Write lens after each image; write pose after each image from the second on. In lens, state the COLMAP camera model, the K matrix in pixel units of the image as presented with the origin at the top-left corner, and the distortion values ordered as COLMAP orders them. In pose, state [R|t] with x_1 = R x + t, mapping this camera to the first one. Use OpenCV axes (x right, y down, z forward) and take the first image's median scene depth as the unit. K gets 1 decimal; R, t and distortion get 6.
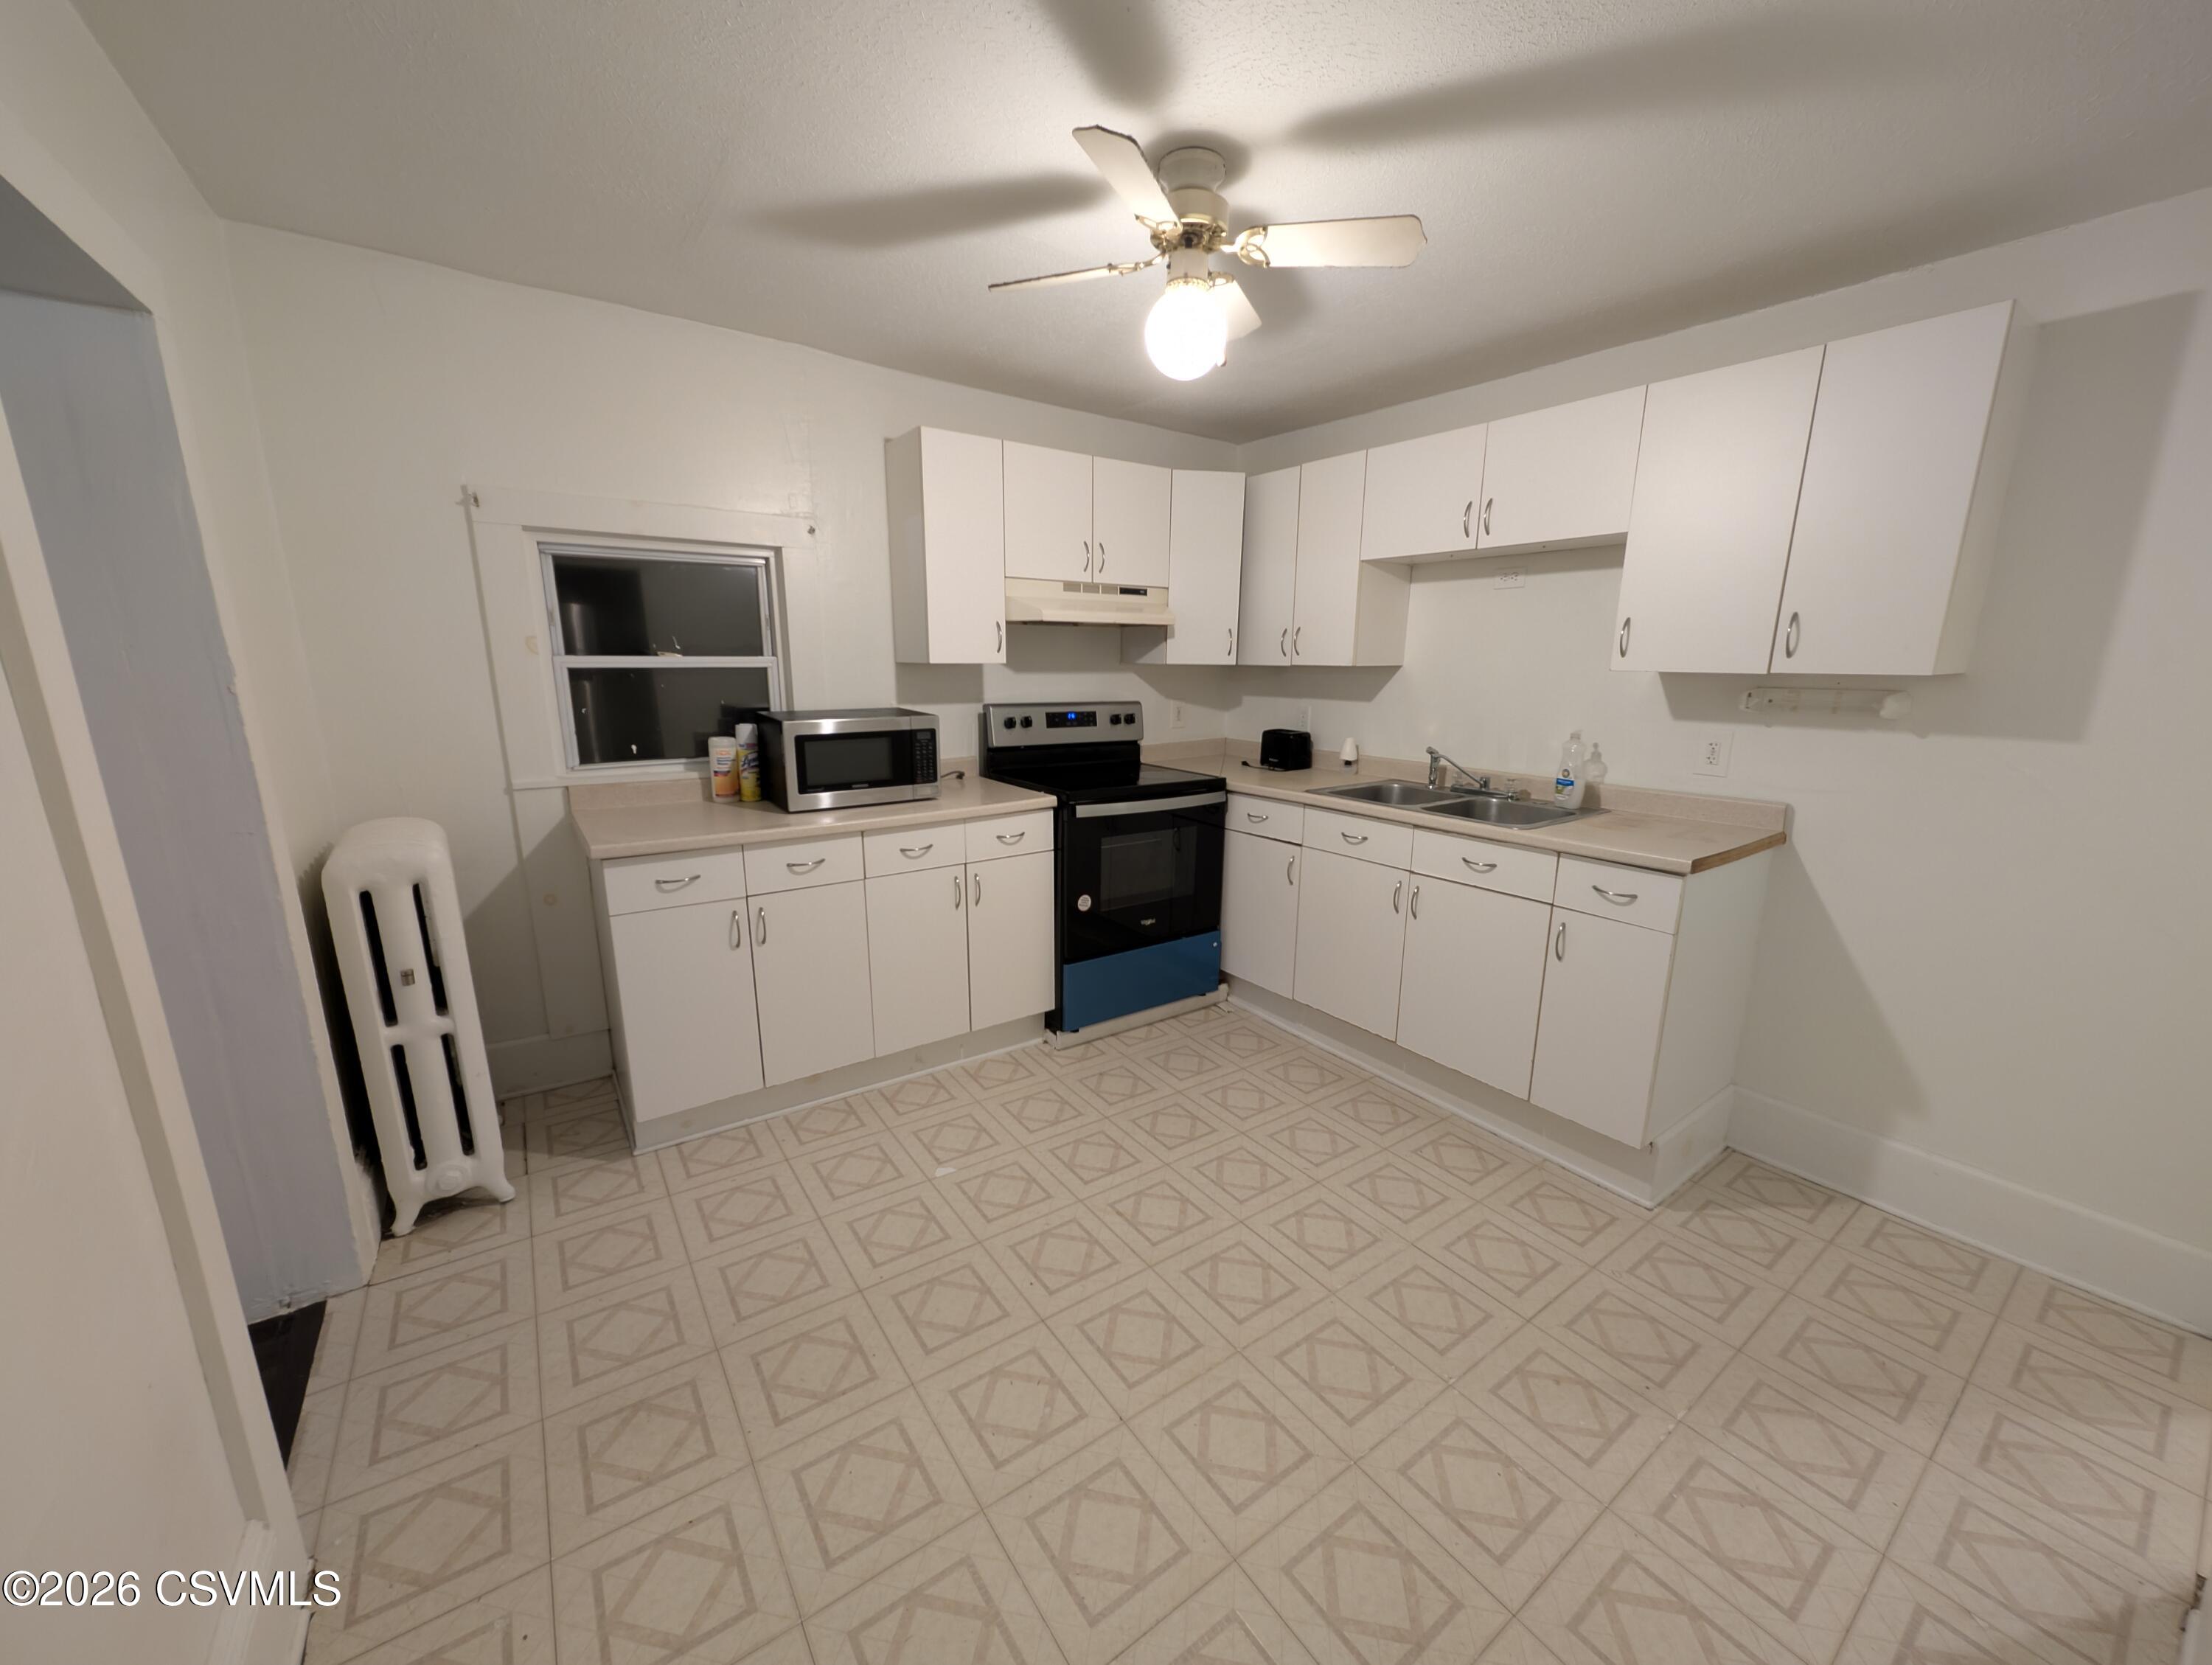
lens RADIAL K [[833.5, 0, 1102.4], [0, 833.5, 841.1], [0, 0, 1]] dist [-0.000590, 0.000352]
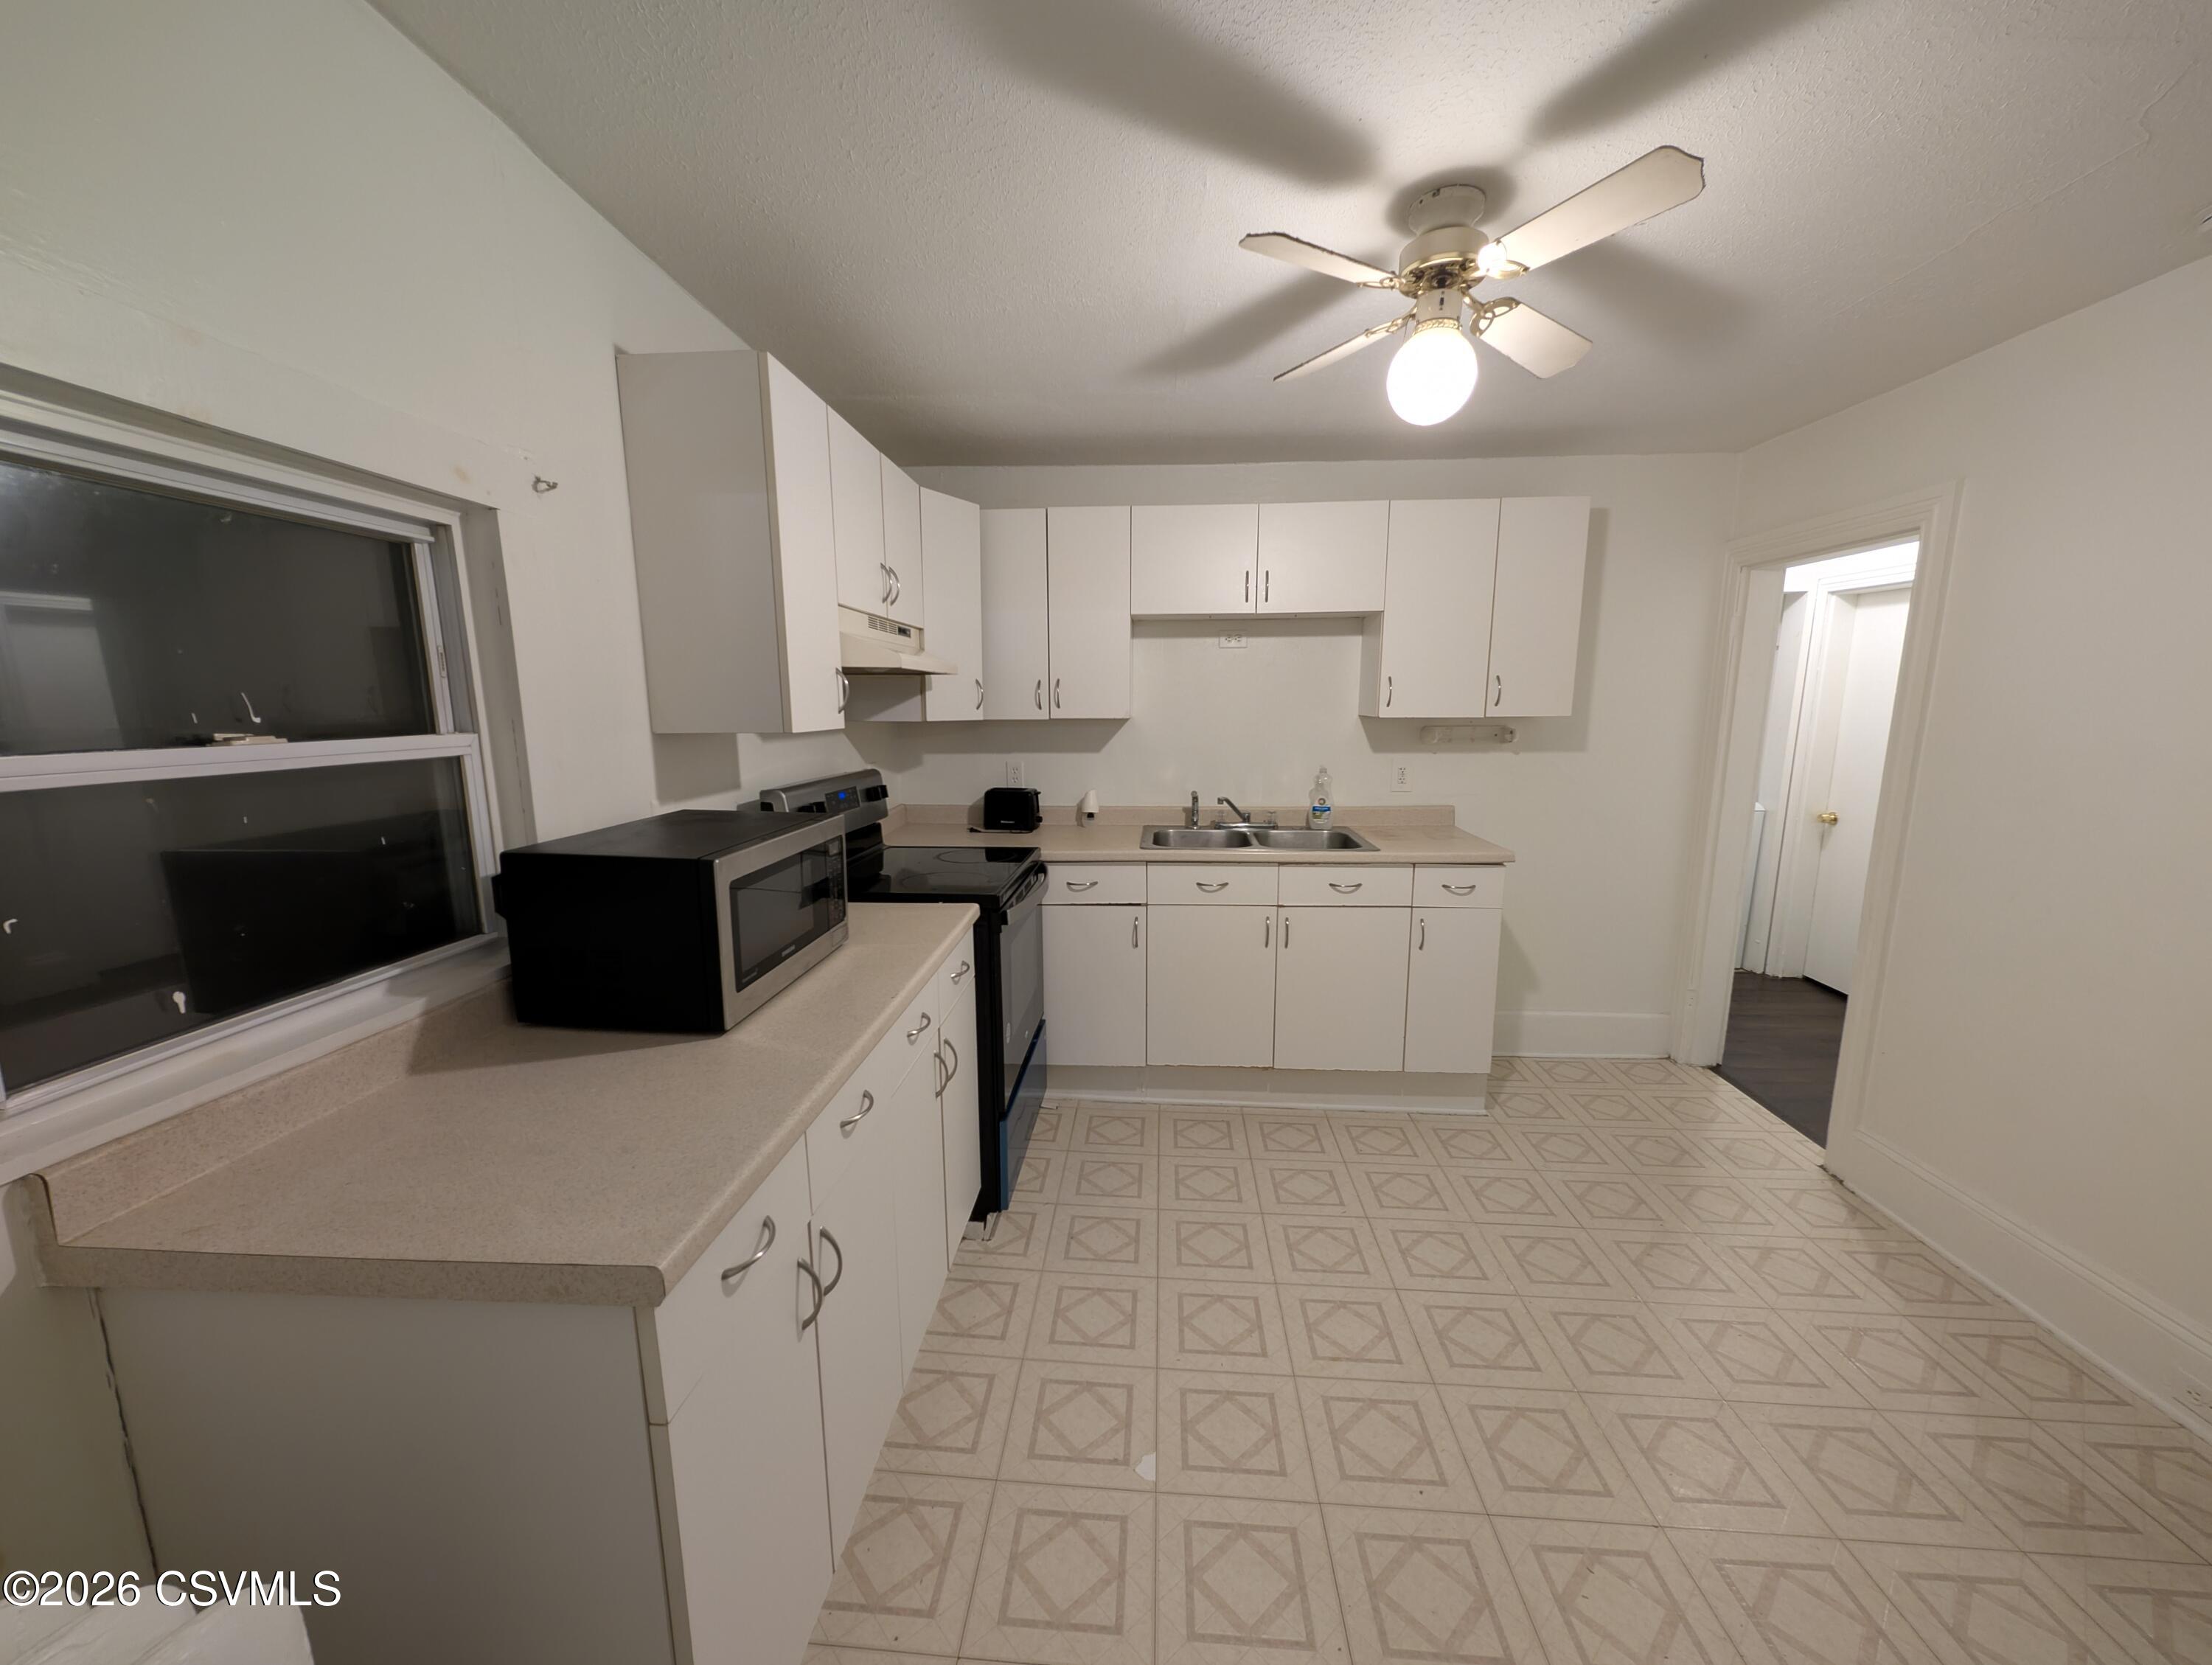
lens RADIAL K [[833.5, 0, 1102.4], [0, 833.5, 841.1], [0, 0, 1]] dist [-0.000590, 0.000352]
pose [[0.632767, -0.139643, 0.761646, -0.599468], [0.177406, 0.983586, 0.032948, -0.125100], [-0.753746, 0.114272, 0.647155, 0.476493]]
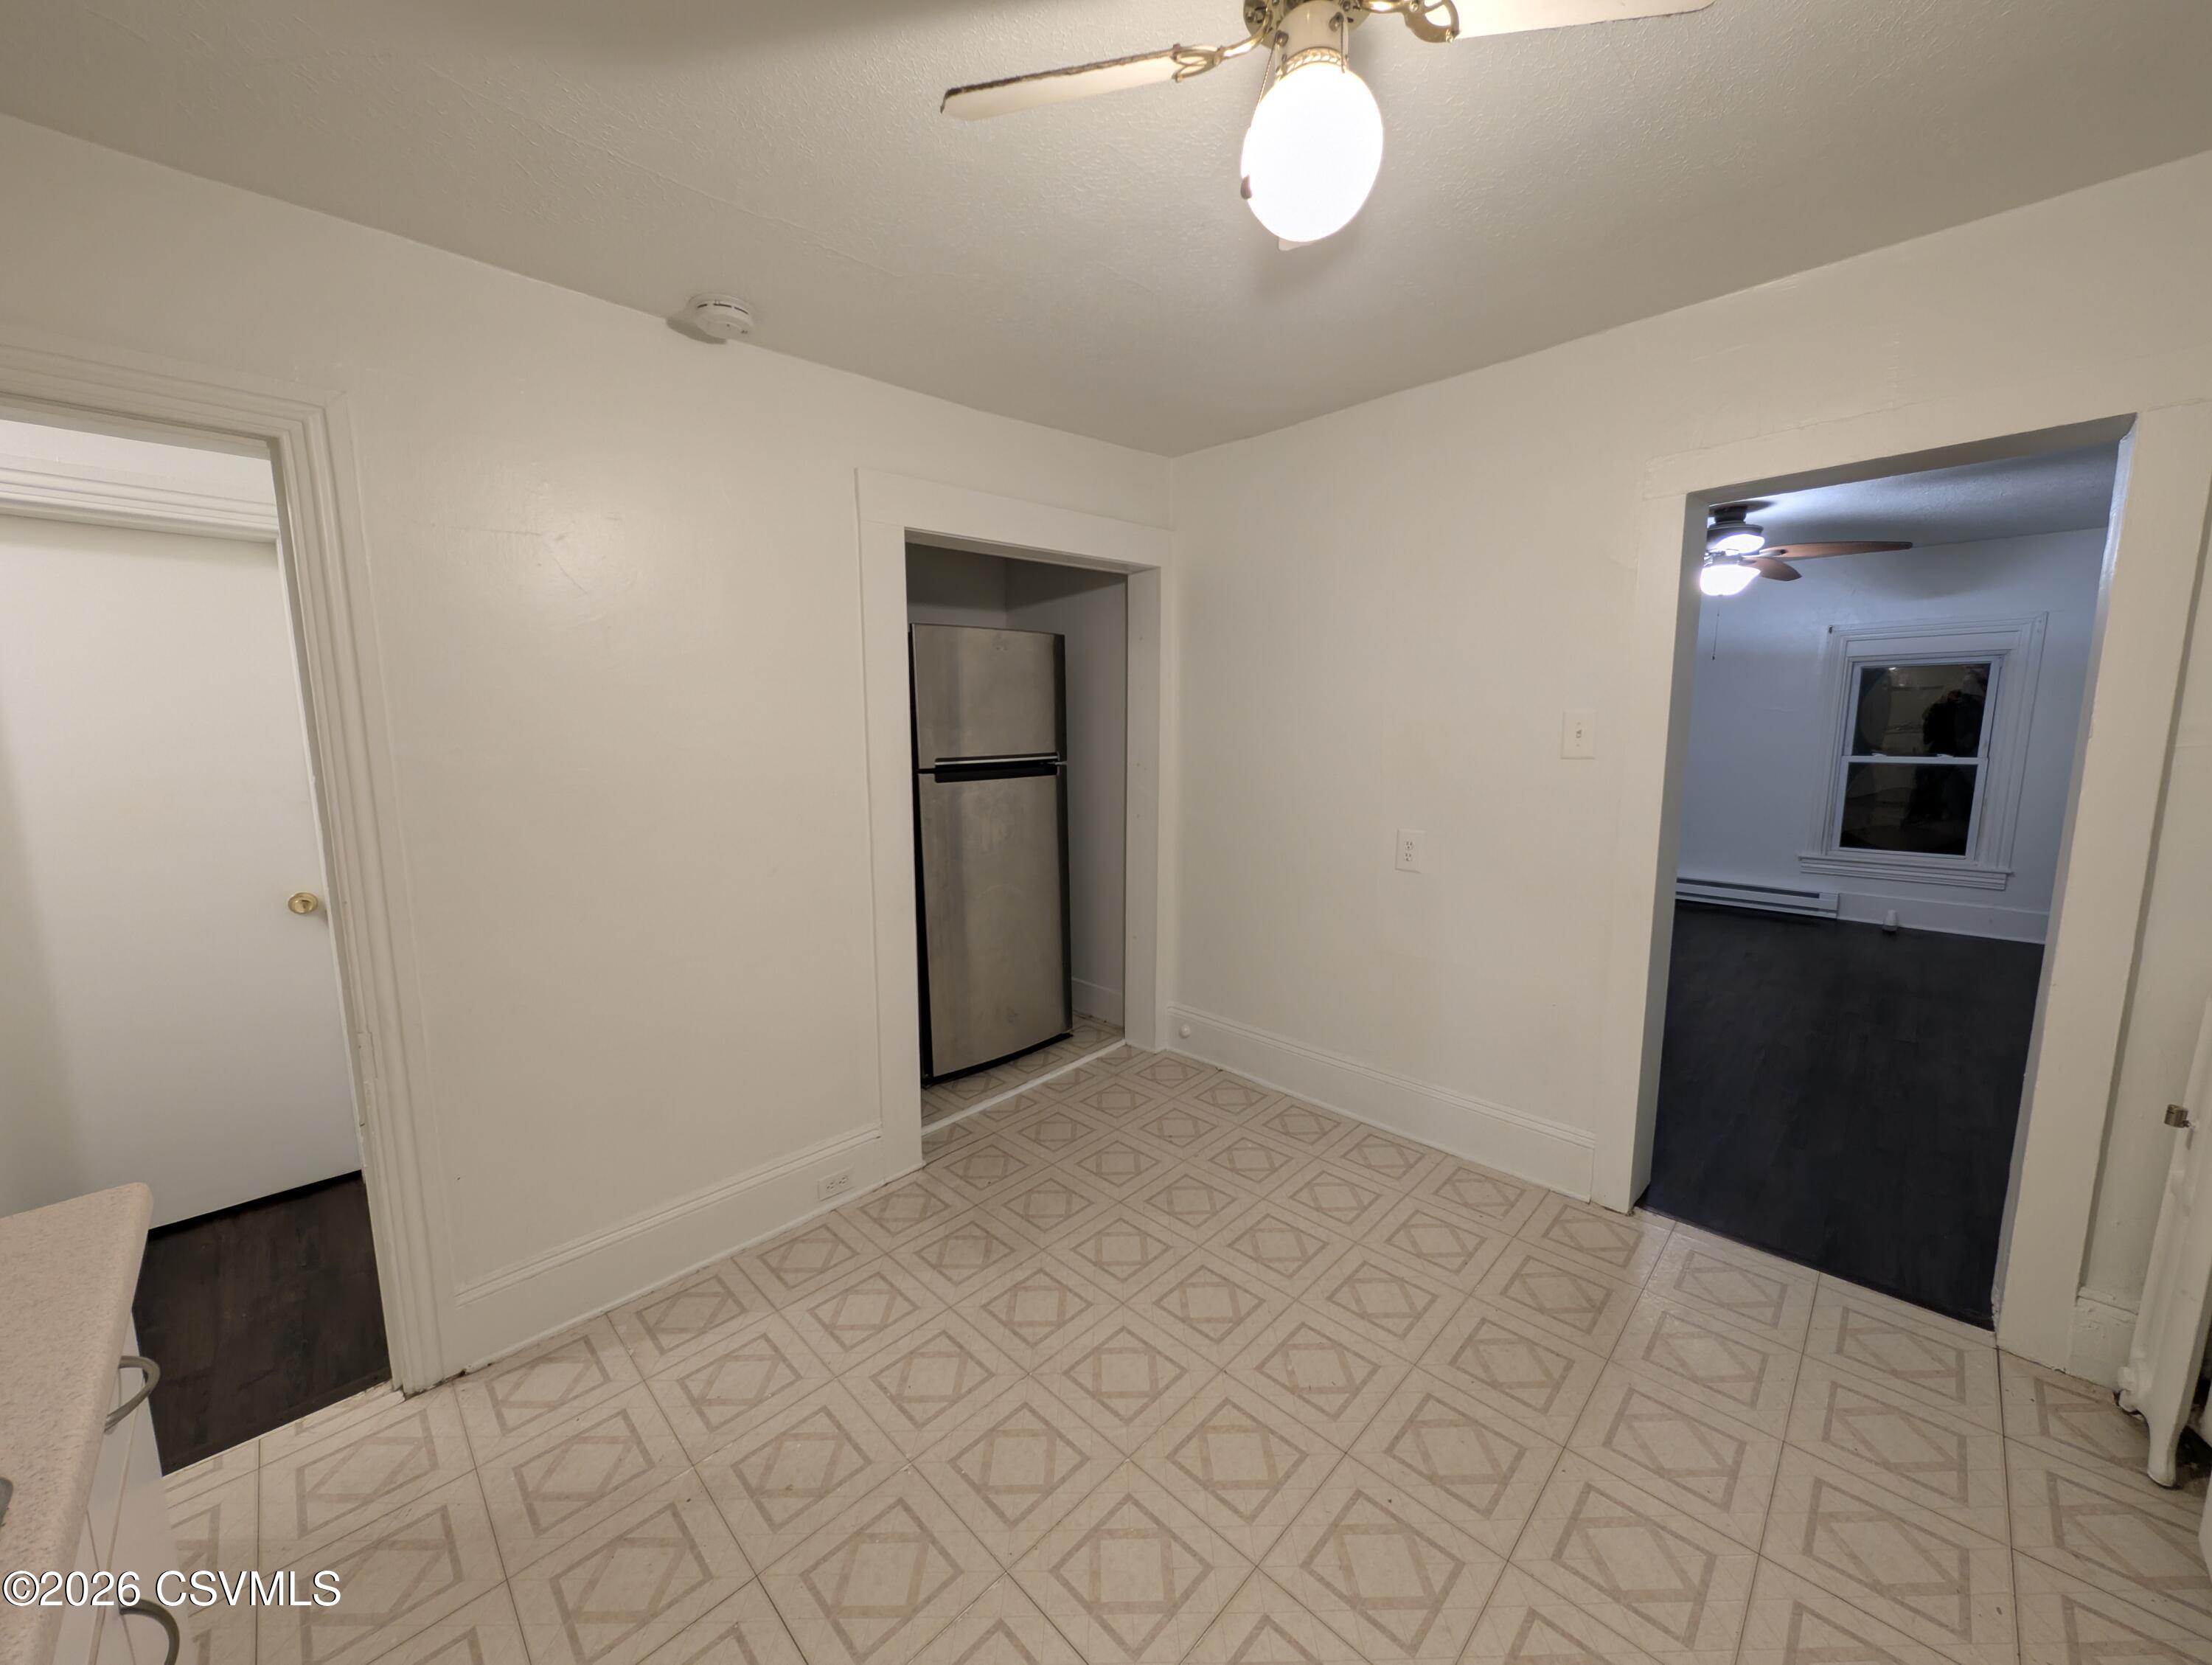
lens RADIAL K [[833.5, 0, 1102.4], [0, 833.5, 841.1], [0, 0, 1]] dist [-0.000590, 0.000352]
pose [[-0.985529, 0.021805, -0.168100, 0.225058], [-0.039774, 0.934258, 0.354373, -0.238952], [0.164775, 0.355930, -0.919871, 1.086237]]
